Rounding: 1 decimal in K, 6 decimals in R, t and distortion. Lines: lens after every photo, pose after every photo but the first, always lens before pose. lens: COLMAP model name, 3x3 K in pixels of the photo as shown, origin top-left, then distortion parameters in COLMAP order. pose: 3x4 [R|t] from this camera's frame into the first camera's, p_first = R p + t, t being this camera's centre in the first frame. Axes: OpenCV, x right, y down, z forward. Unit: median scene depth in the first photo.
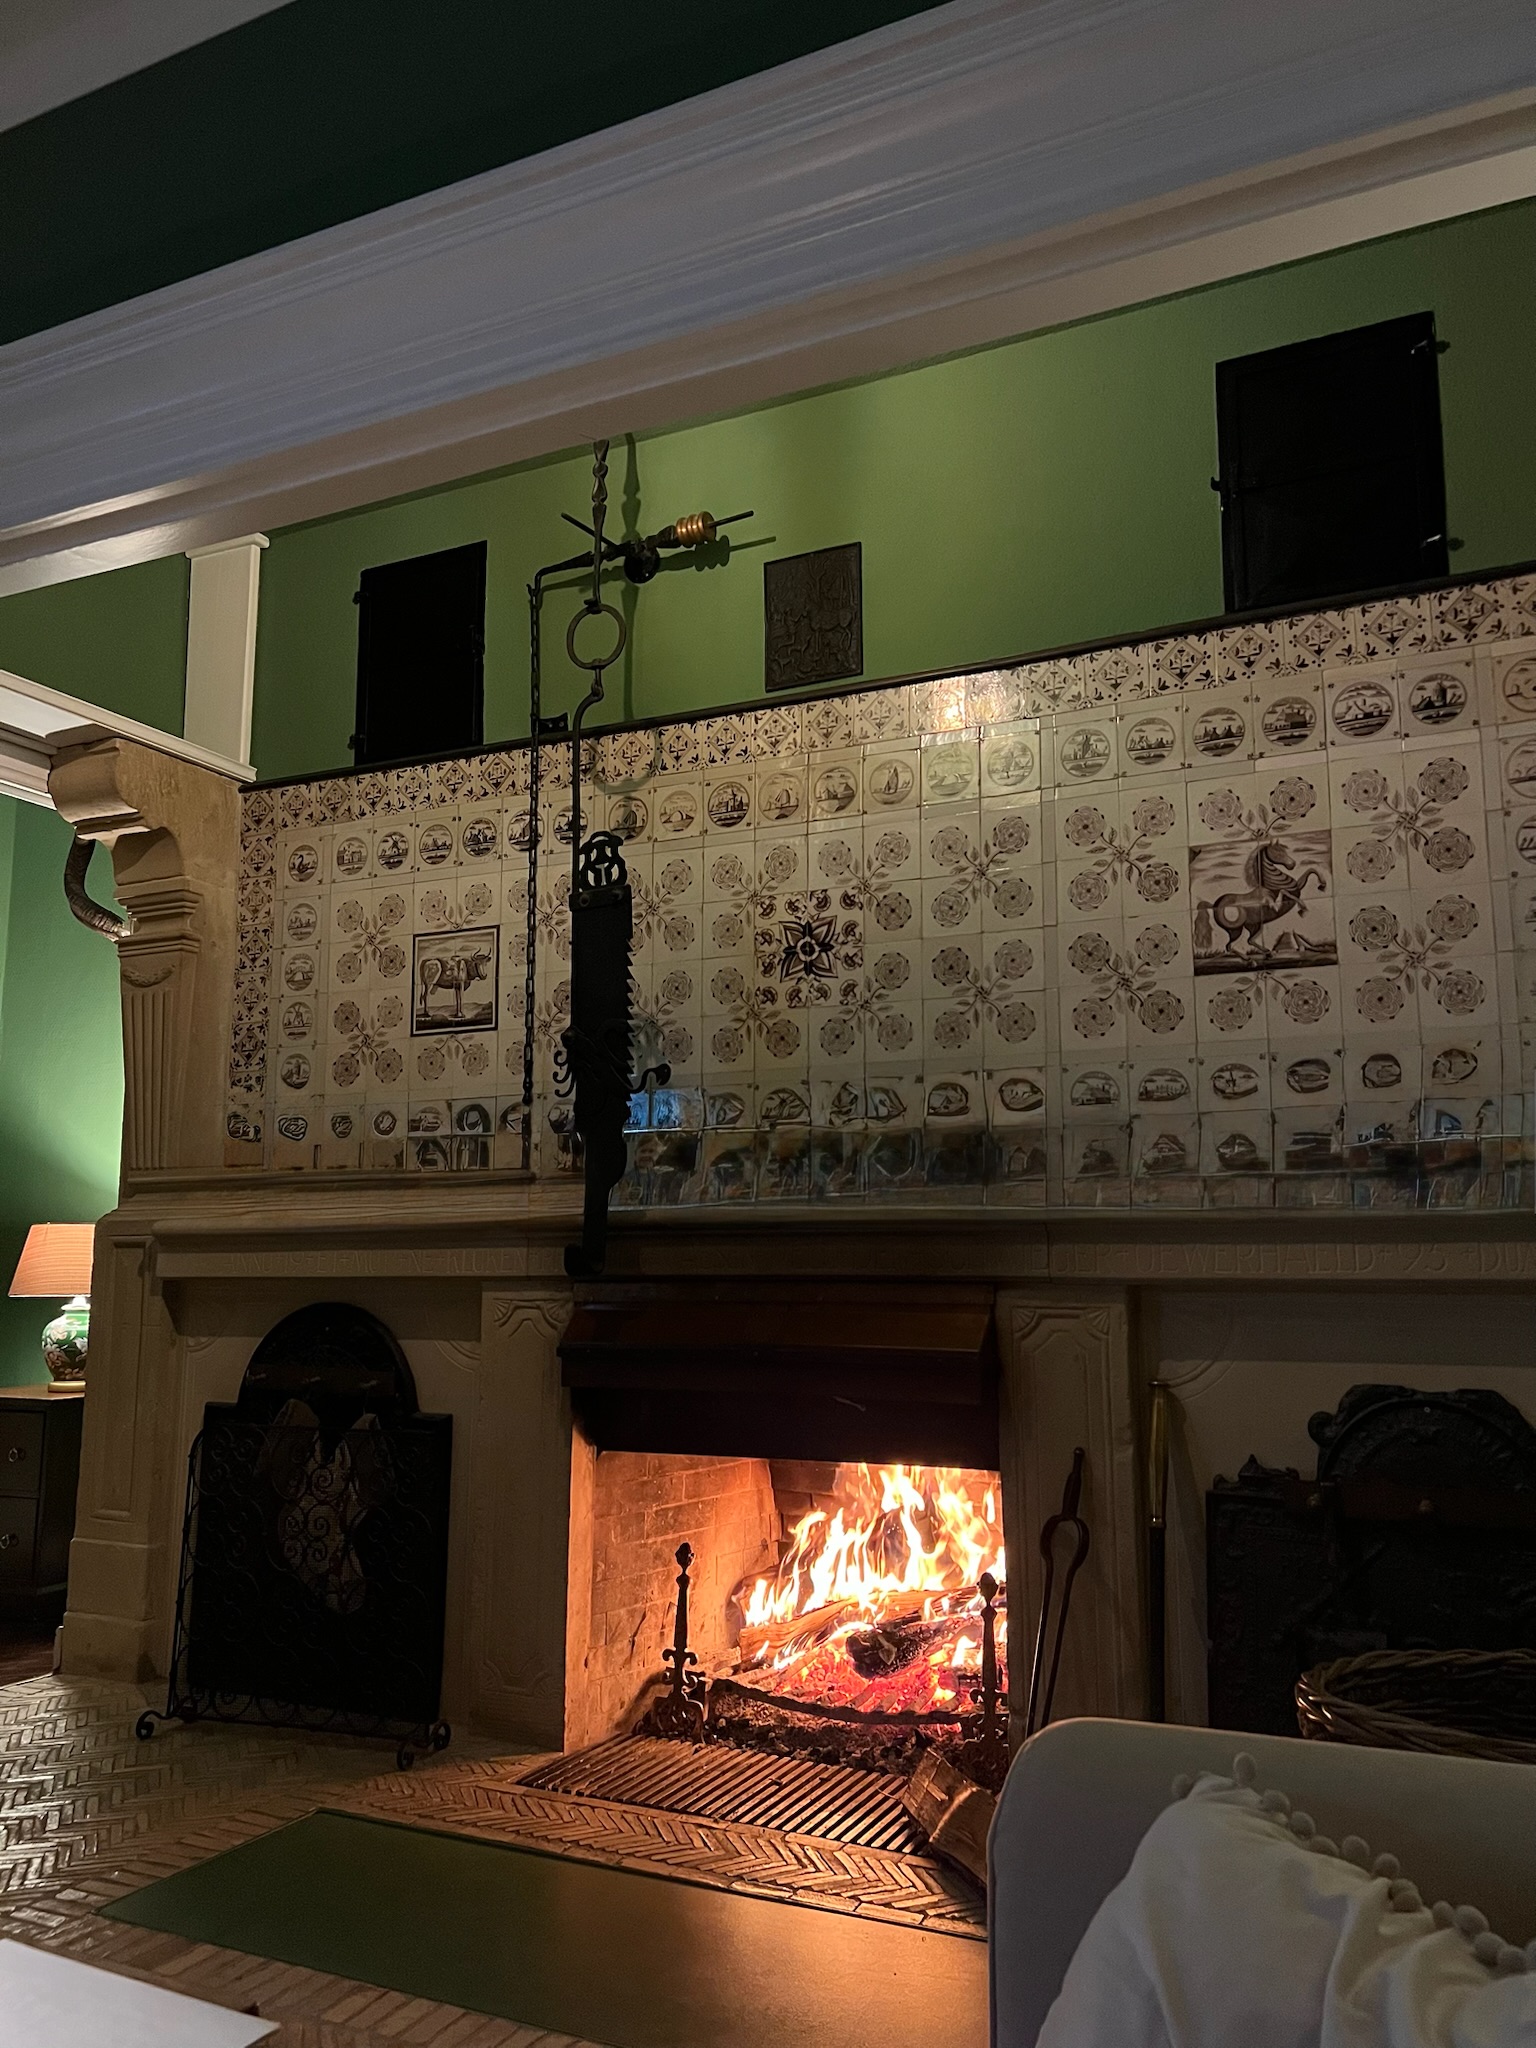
lens RADIAL K [[1564.0, 0, 769.2], [0, 1564.0, 1026.4], [0, 0, 1]] dist [0.059202, -0.025765]
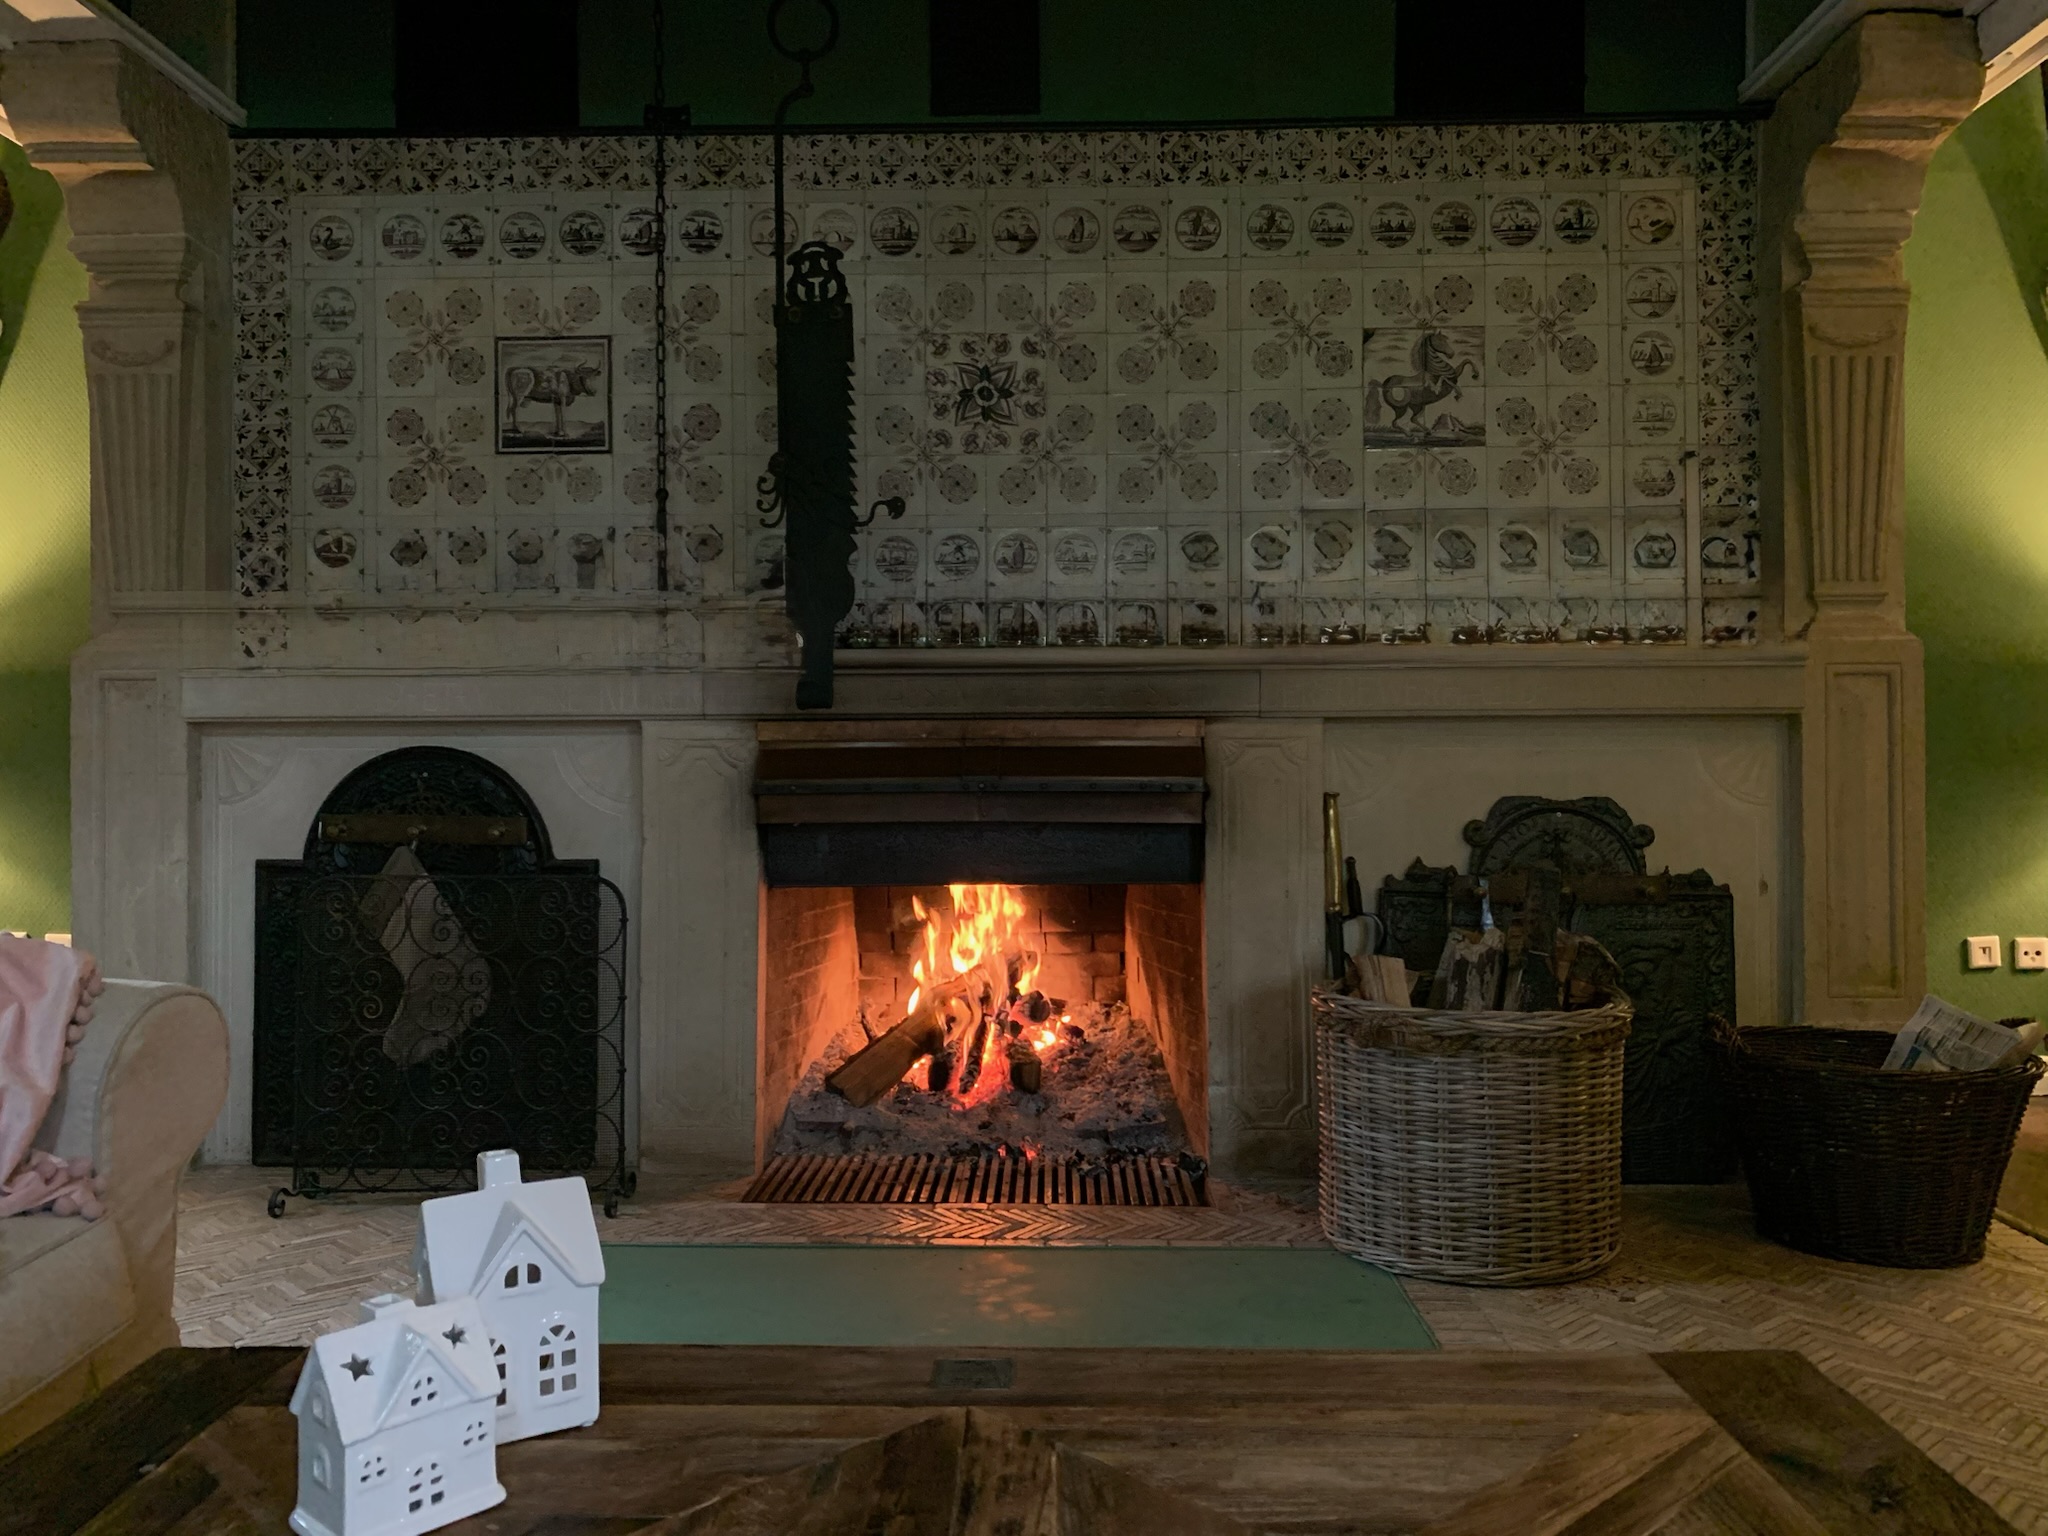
lens RADIAL K [[1540.4, 0, 1037.4], [0, 1540.4, 764.3], [0, 0, 1]] dist [0.015572, -0.016217]
pose [[0.909867, -0.004726, 0.414874, -0.370881], [-0.058153, 0.988612, 0.138797, 0.048452], [-0.410805, -0.150413, 0.899230, 0.068955]]
